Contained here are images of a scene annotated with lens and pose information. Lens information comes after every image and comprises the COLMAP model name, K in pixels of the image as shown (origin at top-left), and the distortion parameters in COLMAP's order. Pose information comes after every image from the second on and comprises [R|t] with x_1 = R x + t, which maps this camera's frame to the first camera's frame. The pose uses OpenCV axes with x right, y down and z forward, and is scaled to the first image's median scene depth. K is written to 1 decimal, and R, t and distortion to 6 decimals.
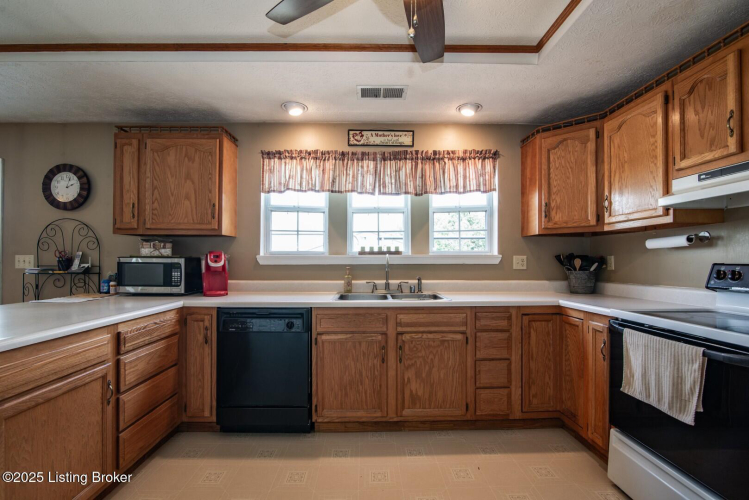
lens RADIAL K [[346.1, 0, 368.2], [0, 346.1, 259.3], [0, 0, 1]] dist [-0.021045, 0.002003]
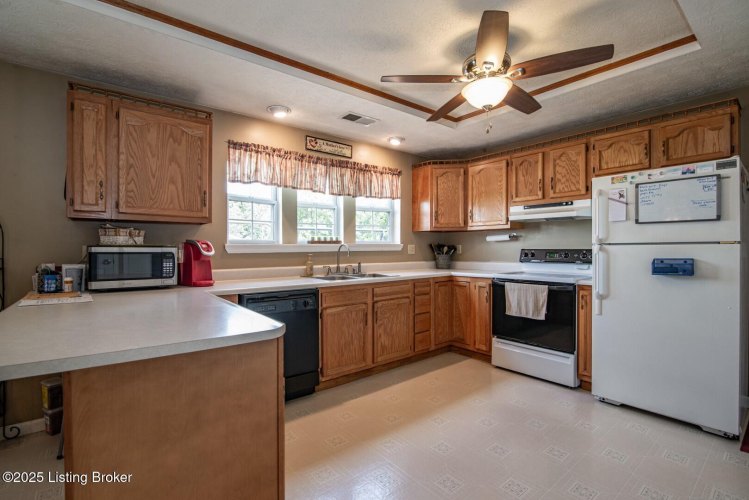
lens RADIAL K [[346.1, 0, 372.1], [0, 346.1, 250.3], [0, 0, 1]] dist [-0.021045, 0.002003]
pose [[0.791691, -0.008832, 0.610857, -0.668249], [0.002688, 0.999936, 0.010974, -0.003632], [-0.610915, -0.007045, 0.791665, -0.060368]]
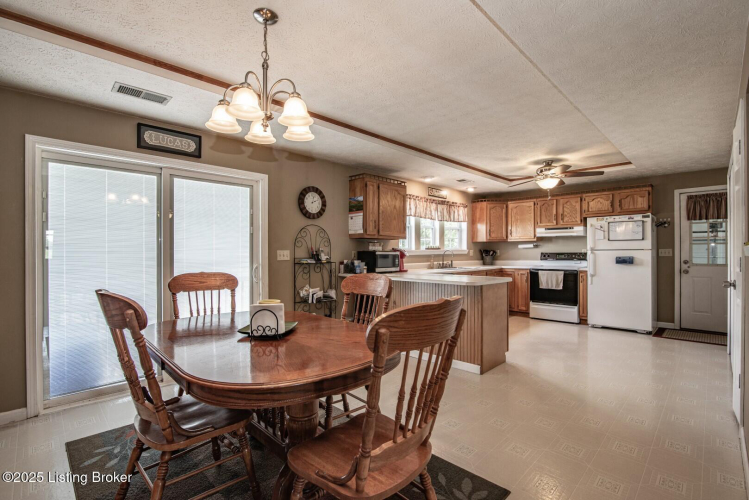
lens RADIAL K [[346.1, 0, 371.3], [0, 346.1, 251.3], [0, 0, 1]] dist [-0.021045, 0.002003]
pose [[0.722842, -0.004533, 0.690998, -1.905217], [0.003446, 0.999990, 0.002955, -0.011846], [-0.691004, 0.000246, 0.722850, -0.251615]]
